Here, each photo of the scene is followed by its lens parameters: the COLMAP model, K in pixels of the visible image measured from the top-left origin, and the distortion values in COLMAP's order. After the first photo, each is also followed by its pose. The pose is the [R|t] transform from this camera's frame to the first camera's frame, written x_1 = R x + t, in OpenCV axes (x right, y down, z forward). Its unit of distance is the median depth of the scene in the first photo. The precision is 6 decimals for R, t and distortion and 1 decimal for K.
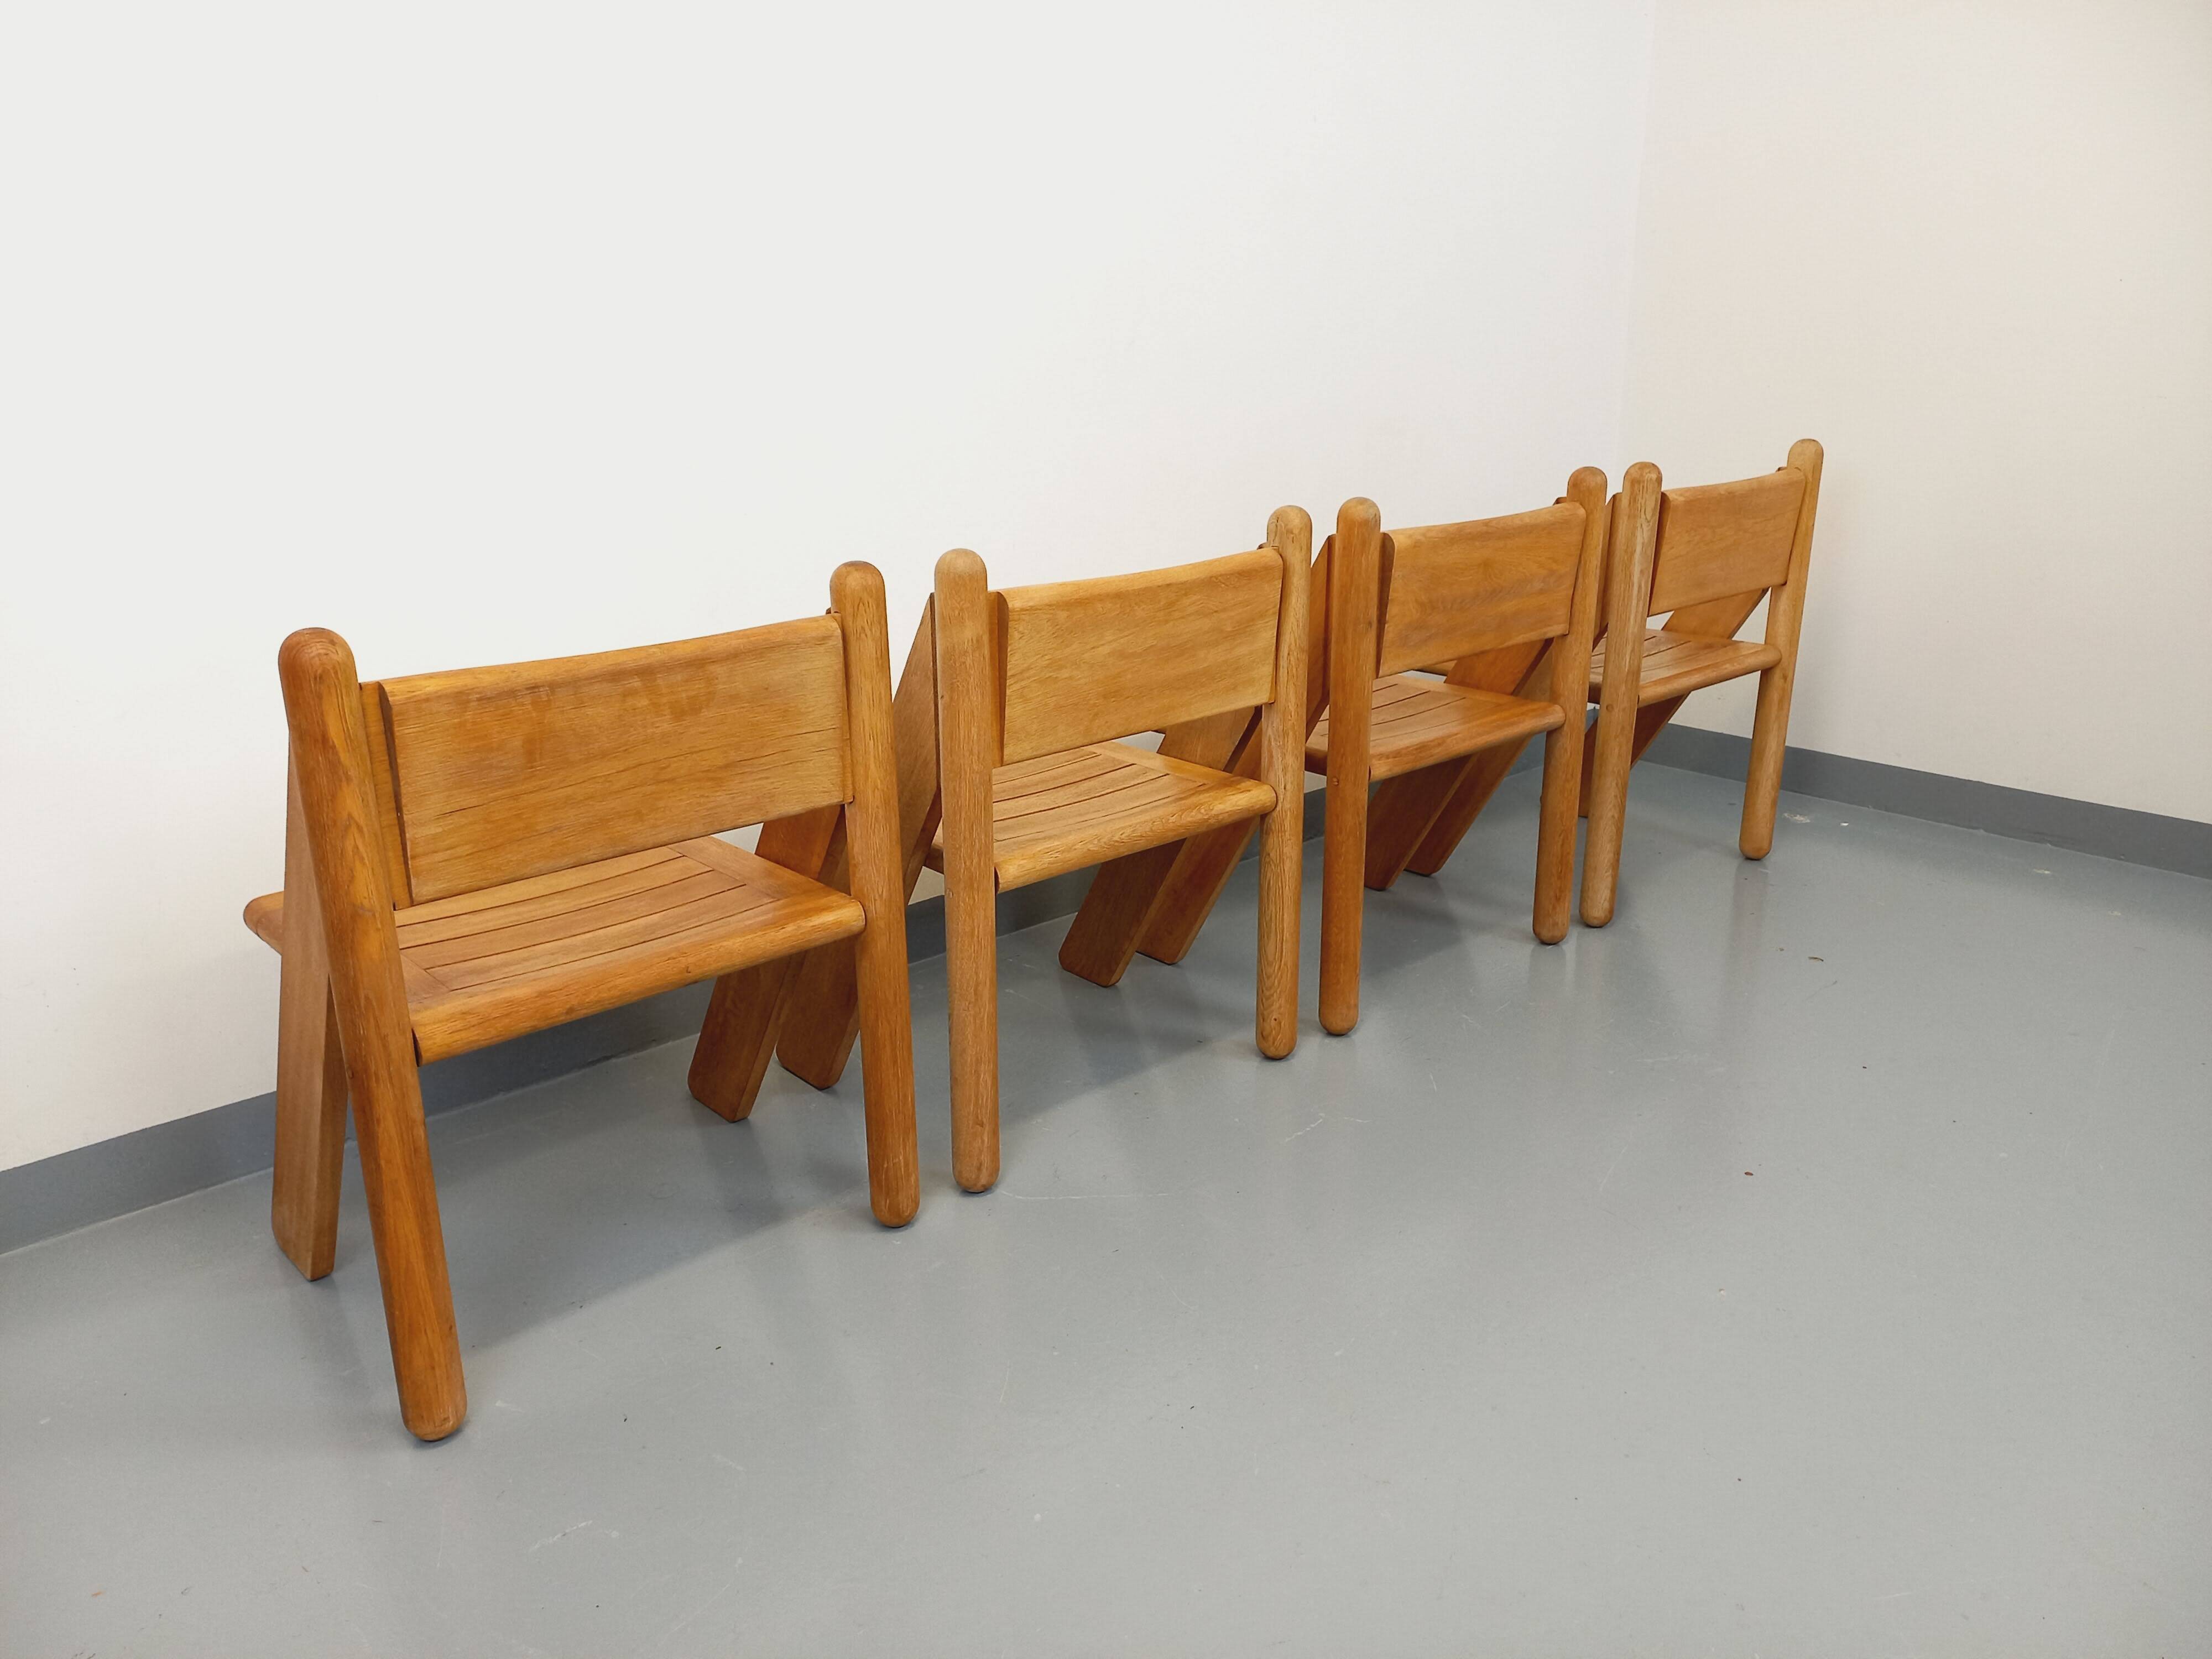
lens RADIAL K [[1616.7, 0, 1101.0], [0, 1616.7, 806.6], [0, 0, 1]] dist [0.088770, -0.093598]
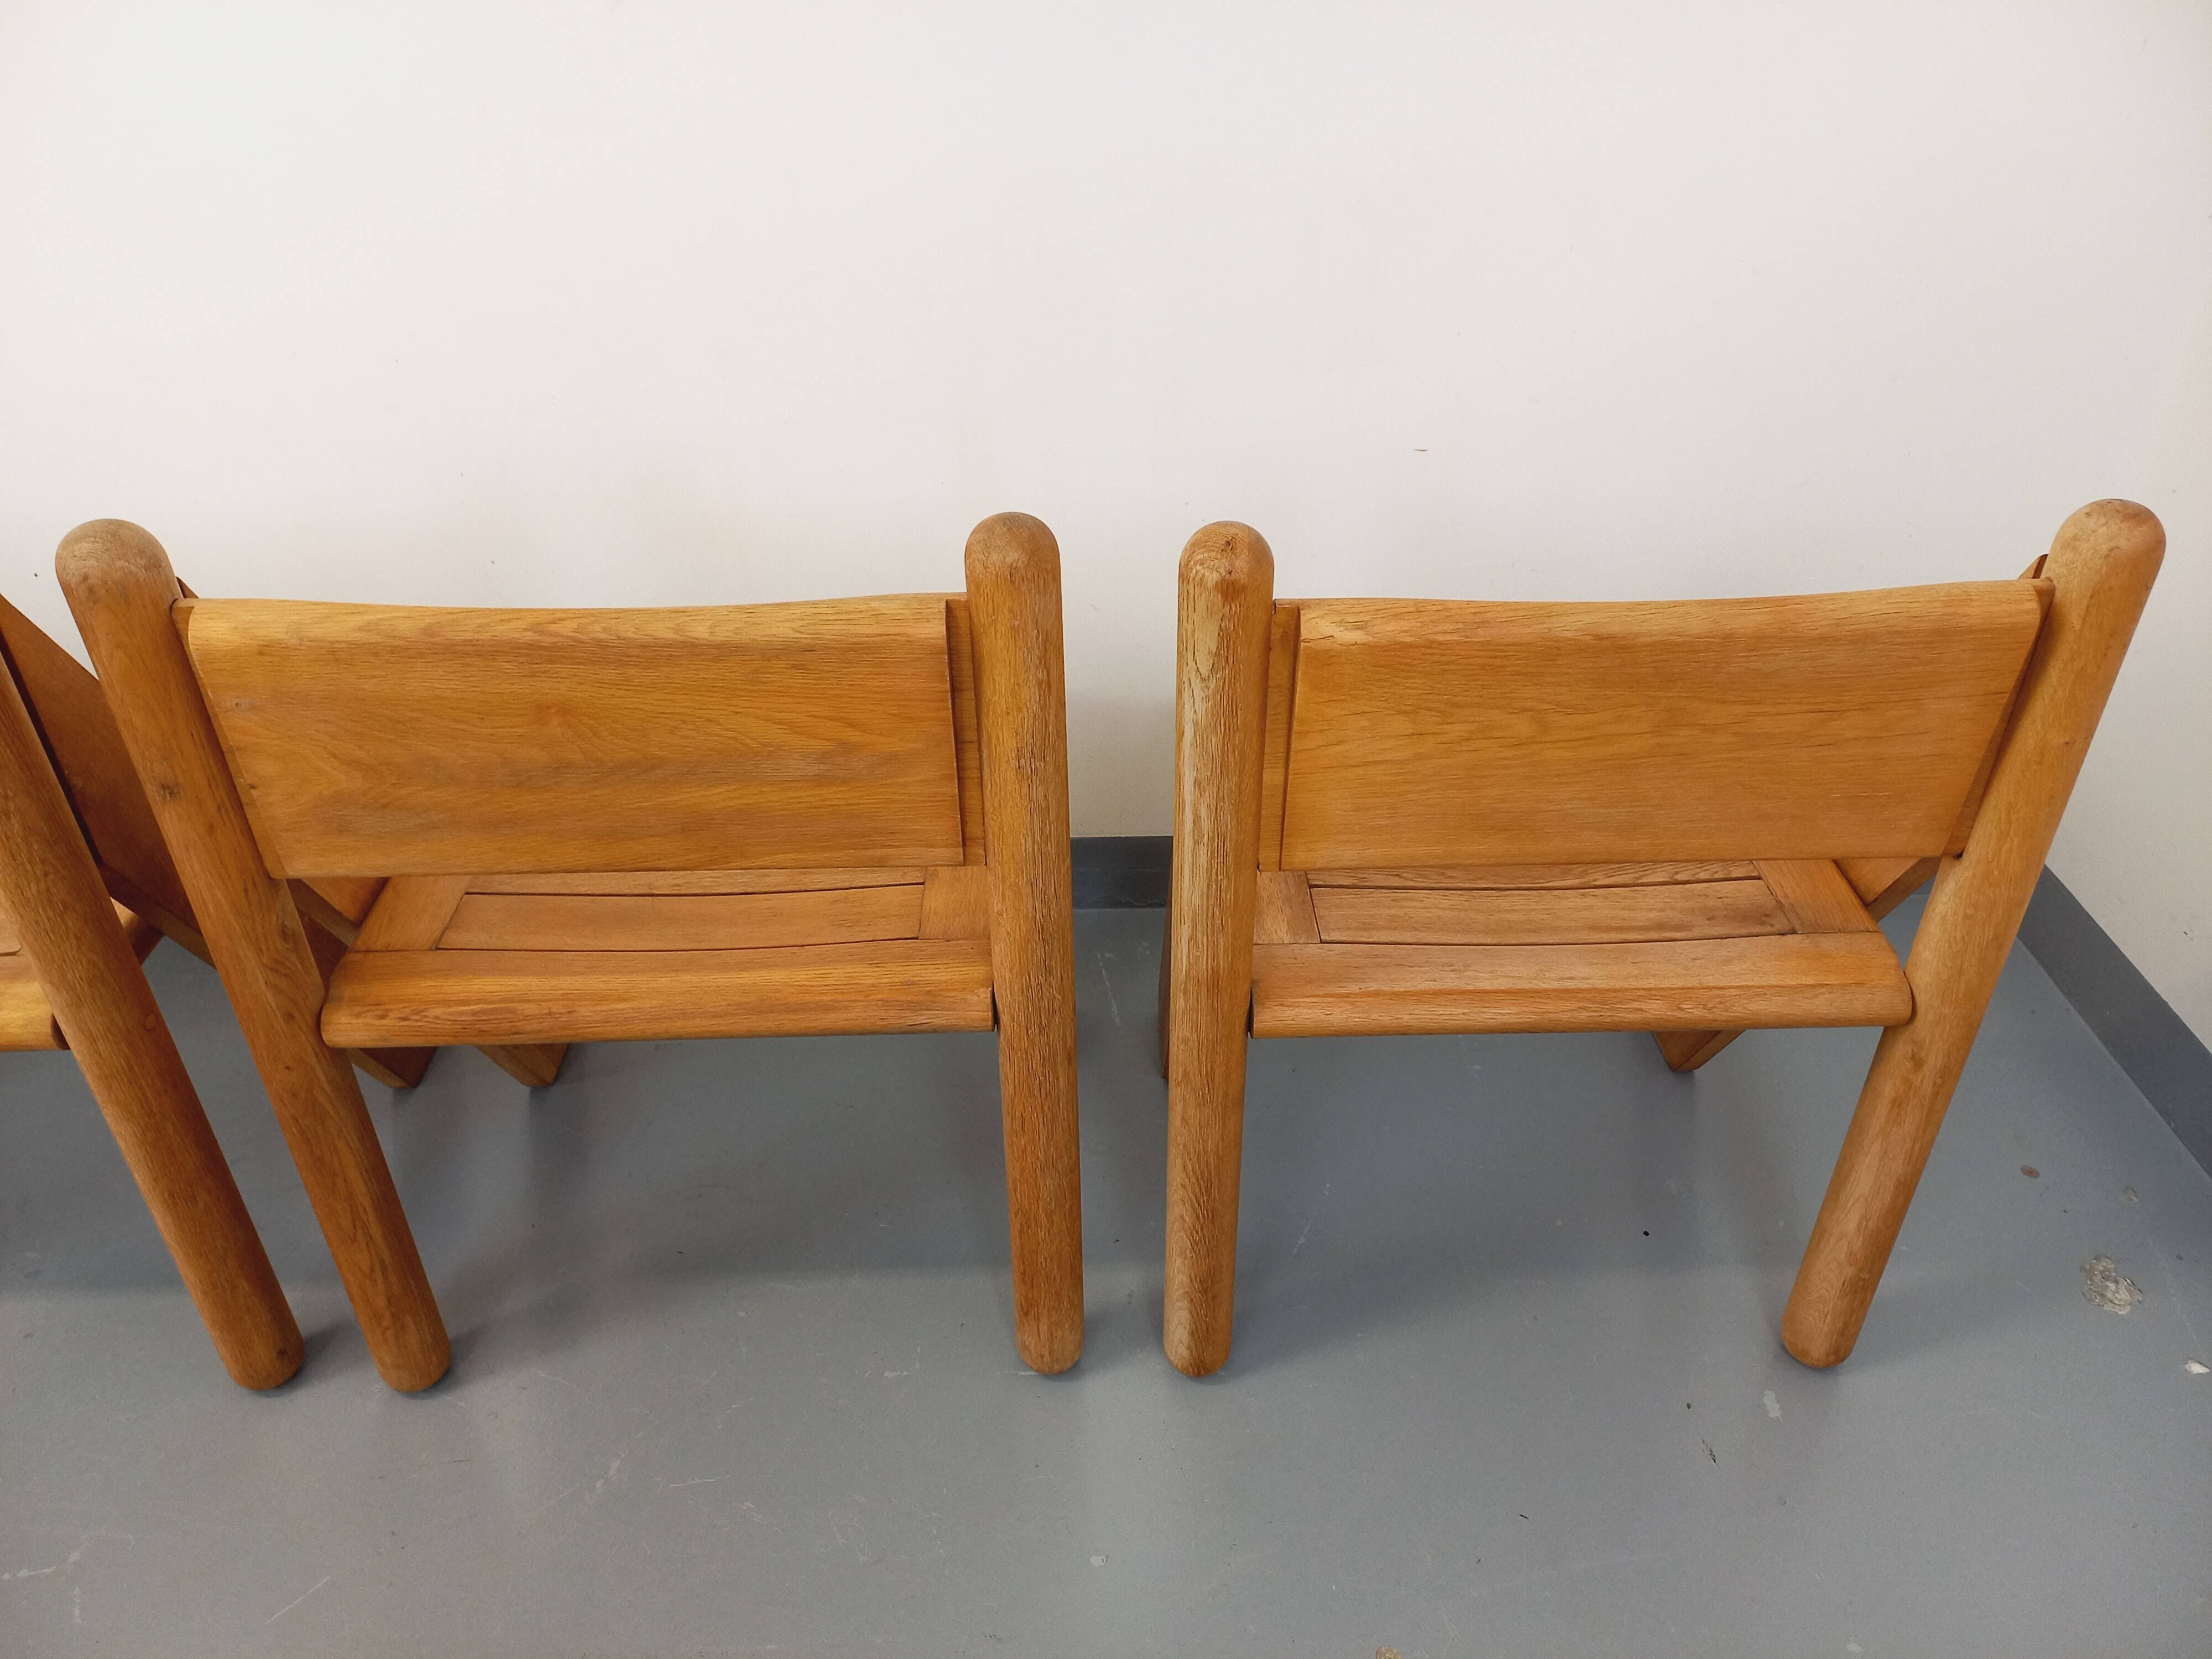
lens RADIAL K [[1616.7, 0, 1120.5], [0, 1616.7, 807.6], [0, 0, 1]] dist [0.088770, -0.093598]
pose [[0.769448, 0.357955, -0.528978, 0.625578], [-0.194252, 0.920116, 0.340078, -0.319885], [0.608454, -0.158917, 0.777515, 0.794661]]
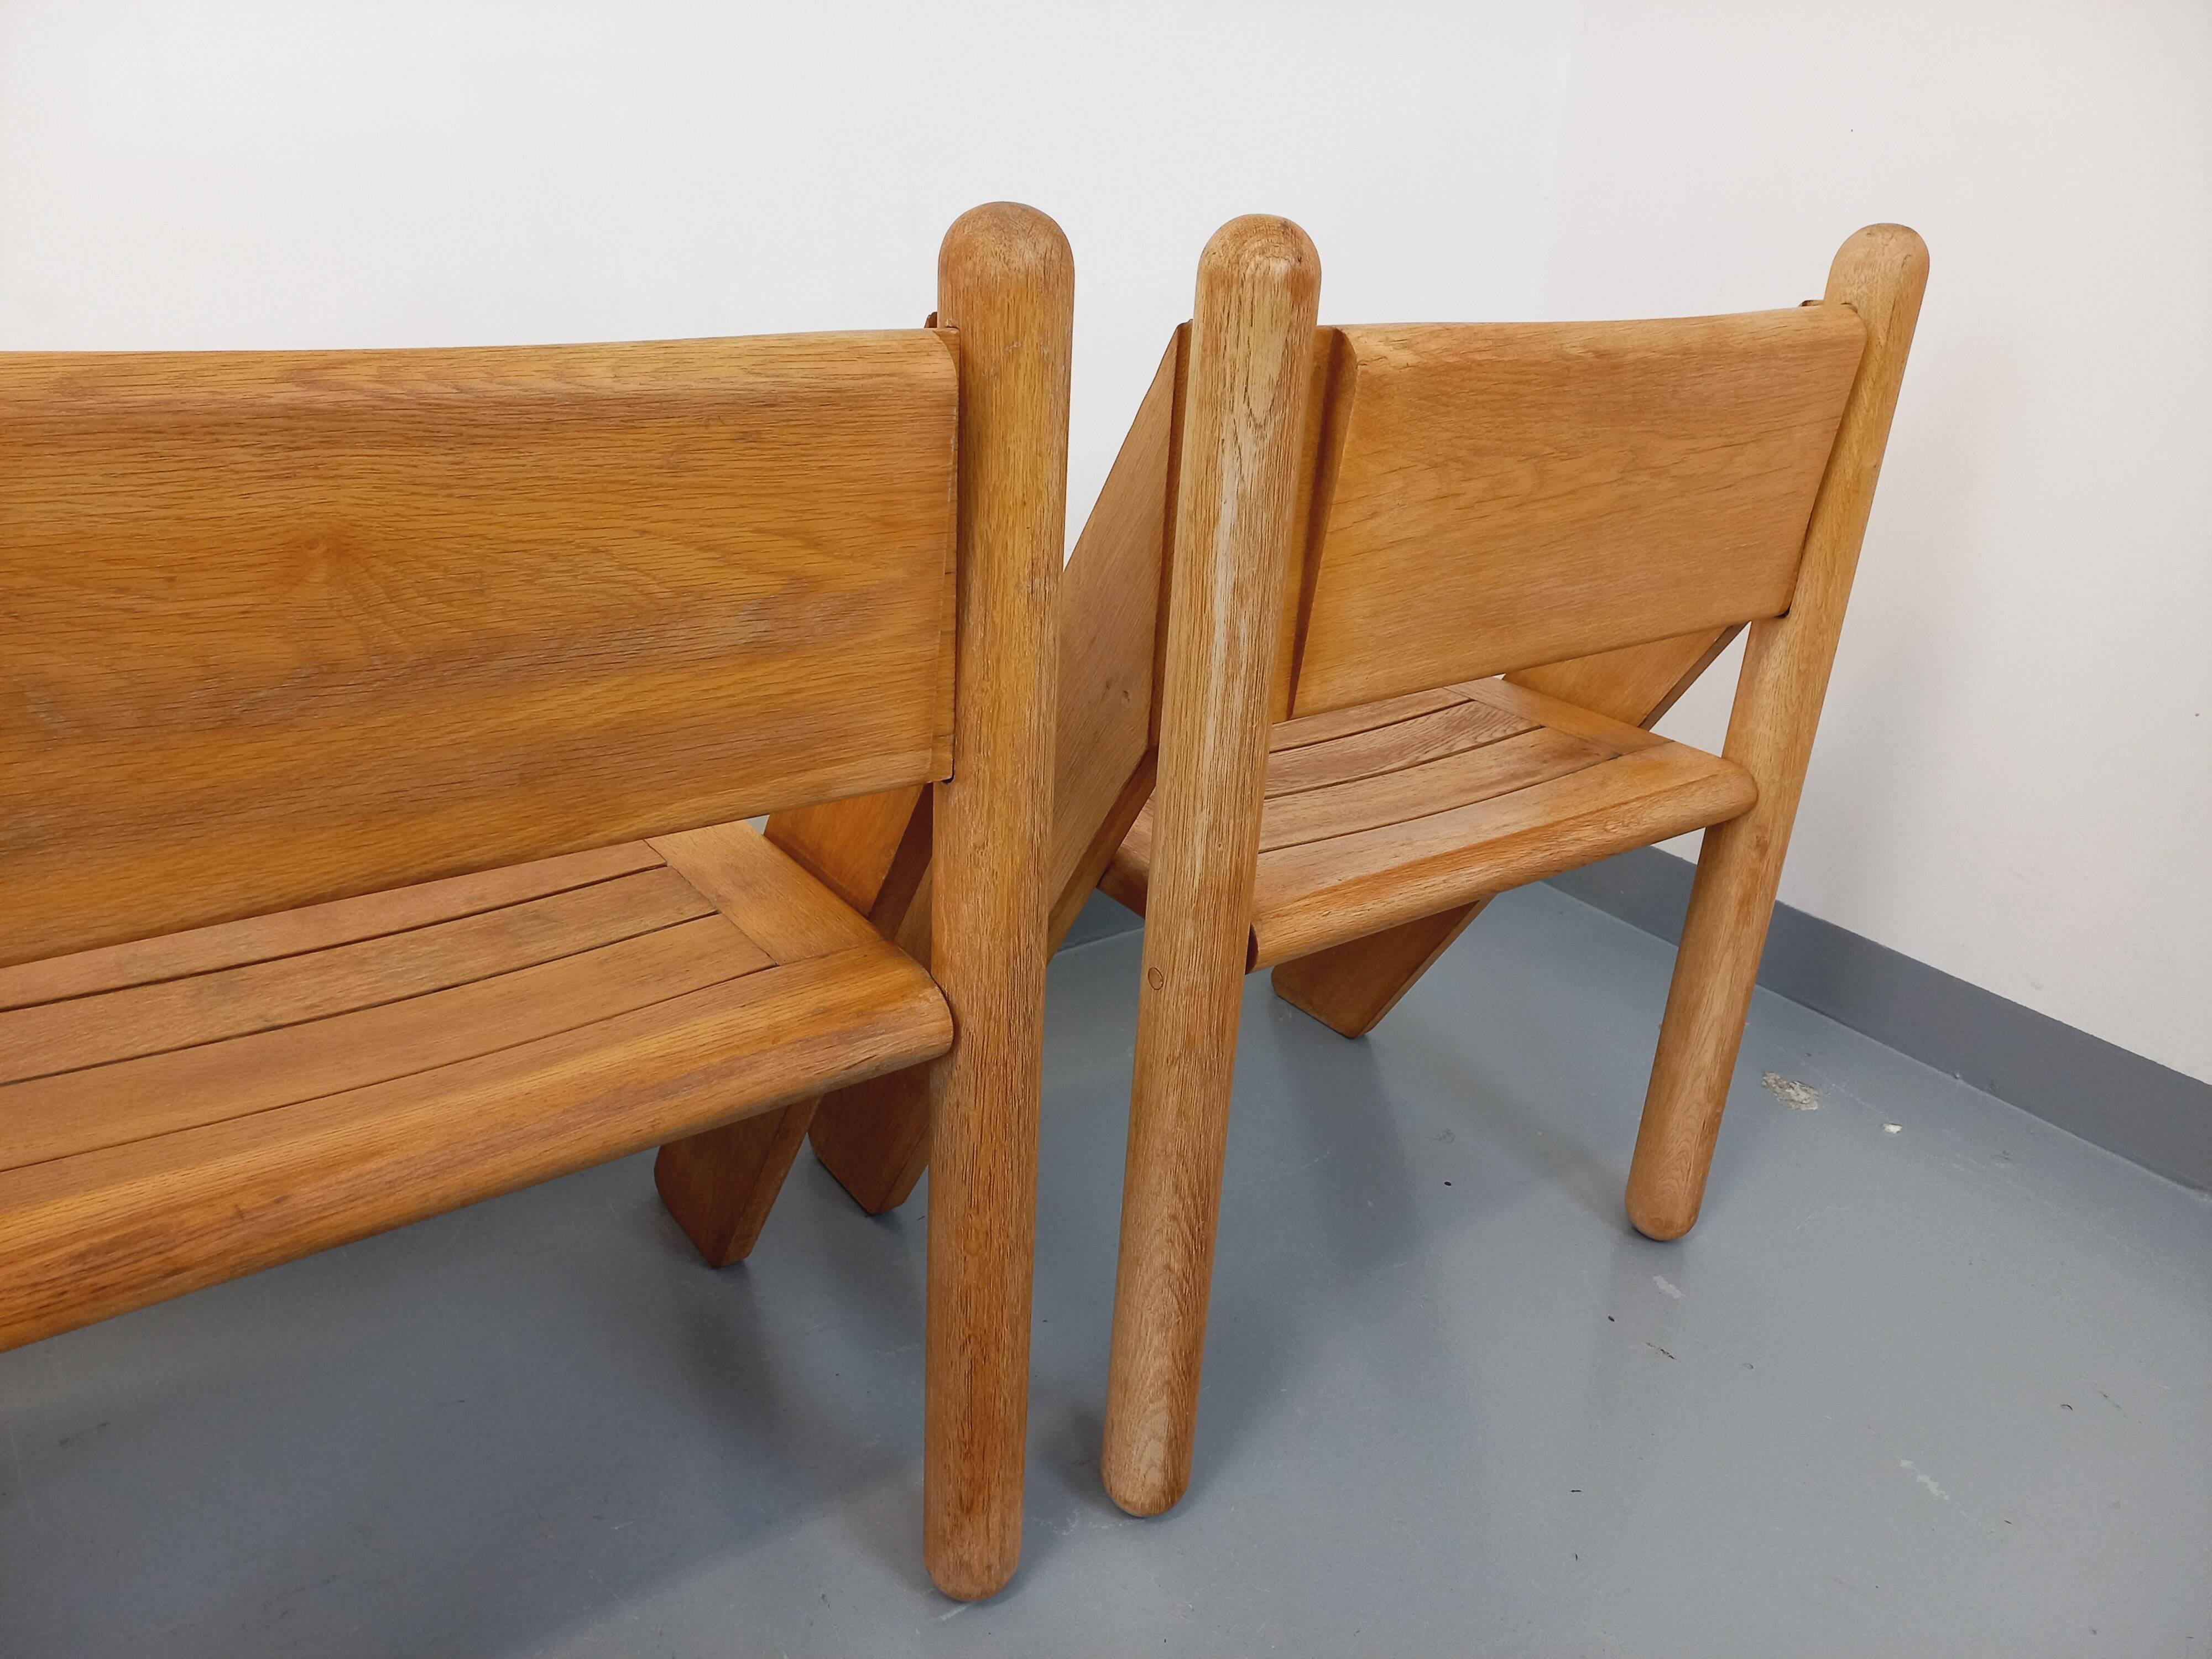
lens RADIAL K [[1616.7, 0, 1109.0], [0, 1616.7, 798.8], [0, 0, 1]] dist [0.088770, -0.093598]
pose [[0.993805, 0.092099, -0.062210, 0.388029], [-0.086599, 0.992527, 0.085970, -0.151598], [0.069663, -0.080050, 0.994354, 0.815026]]
